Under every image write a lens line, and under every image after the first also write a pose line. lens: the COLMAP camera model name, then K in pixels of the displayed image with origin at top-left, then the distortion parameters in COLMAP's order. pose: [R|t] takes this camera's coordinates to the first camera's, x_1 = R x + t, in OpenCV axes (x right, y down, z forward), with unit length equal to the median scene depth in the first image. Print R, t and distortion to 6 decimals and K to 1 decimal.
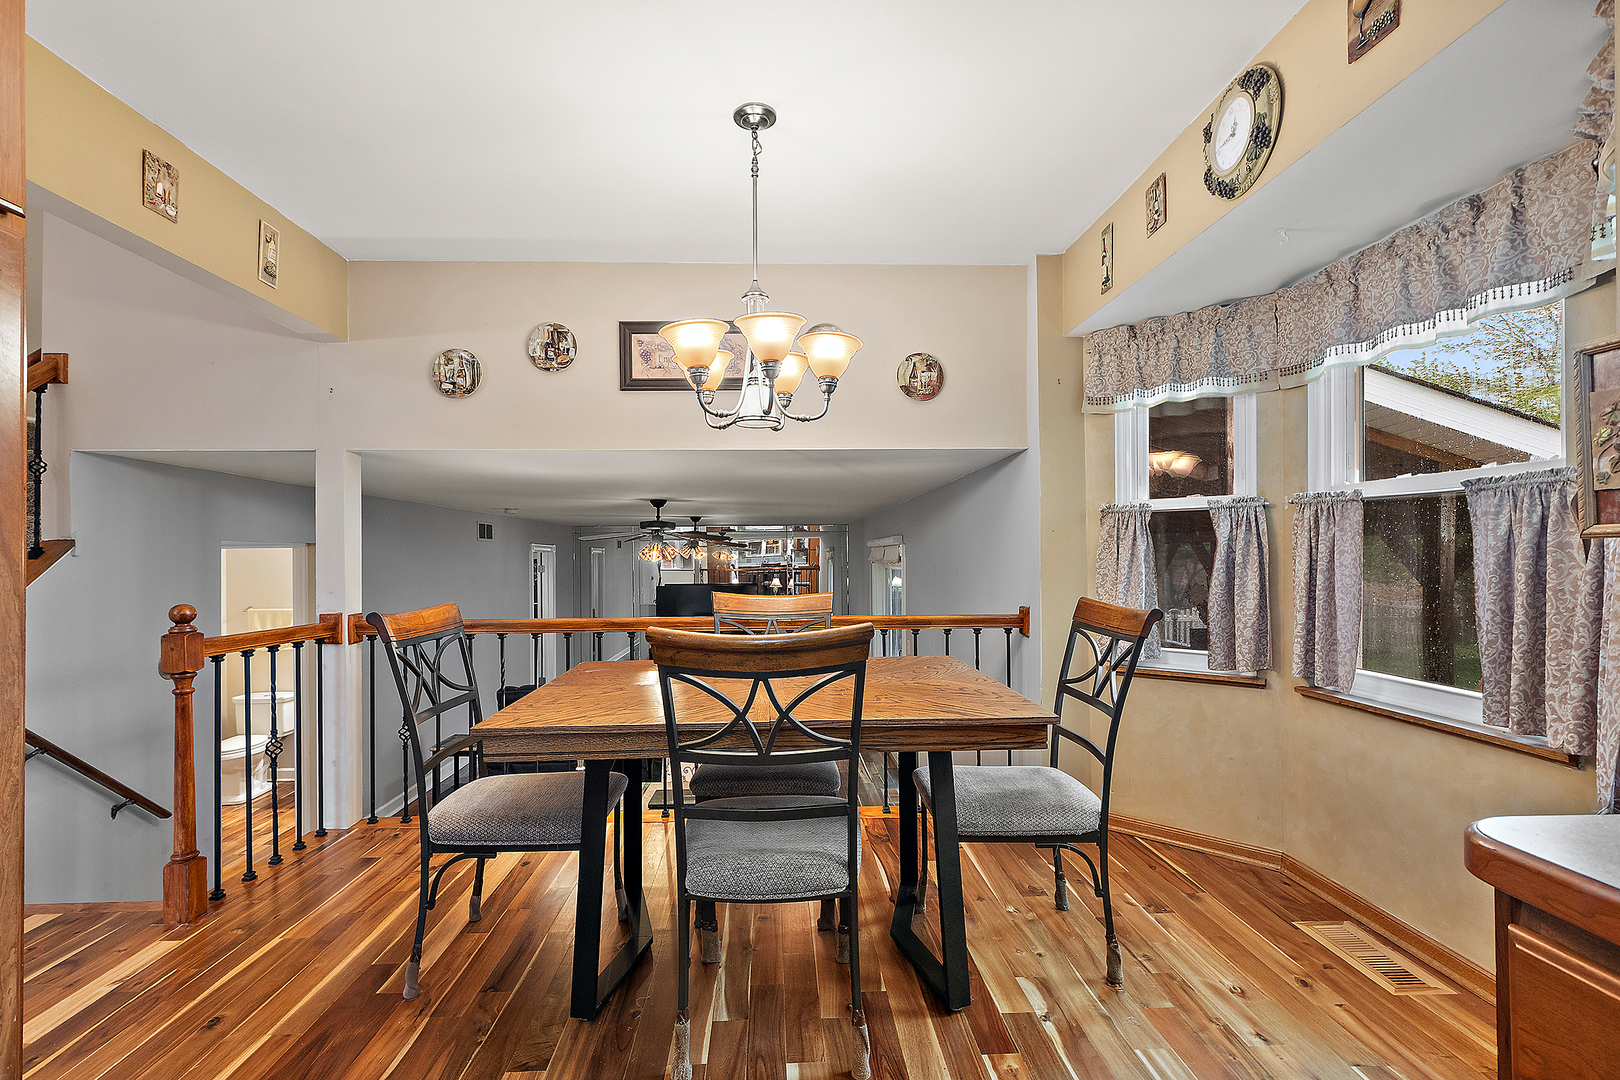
lens RADIAL K [[712.4, 0, 805.1], [0, 712.4, 565.4], [0, 0, 1]] dist [0.010233, -0.000247]
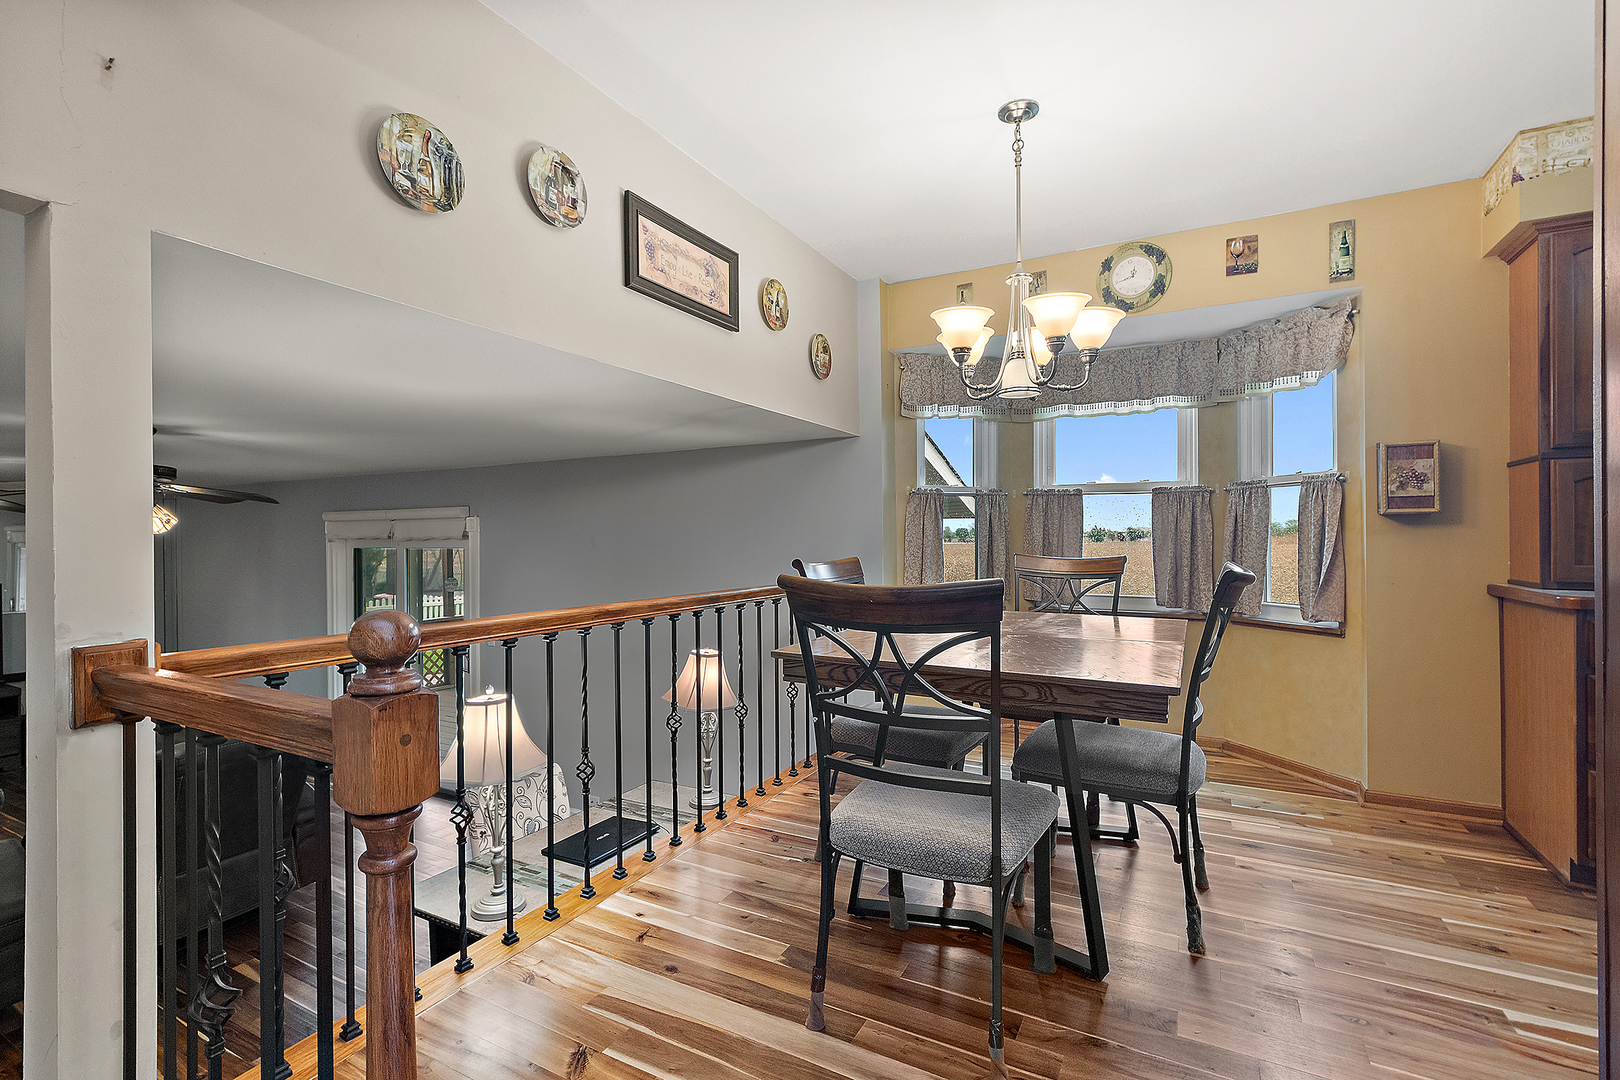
lens RADIAL K [[734.3, 0, 807.5], [0, 734.3, 537.4], [0, 0, 1]] dist [0.016190, -0.000125]
pose [[0.512262, 0.000809, 0.858829, -0.803548], [0.017324, 0.999786, -0.011275, 0.013291], [-0.858654, 0.020654, 0.512139, 0.487793]]
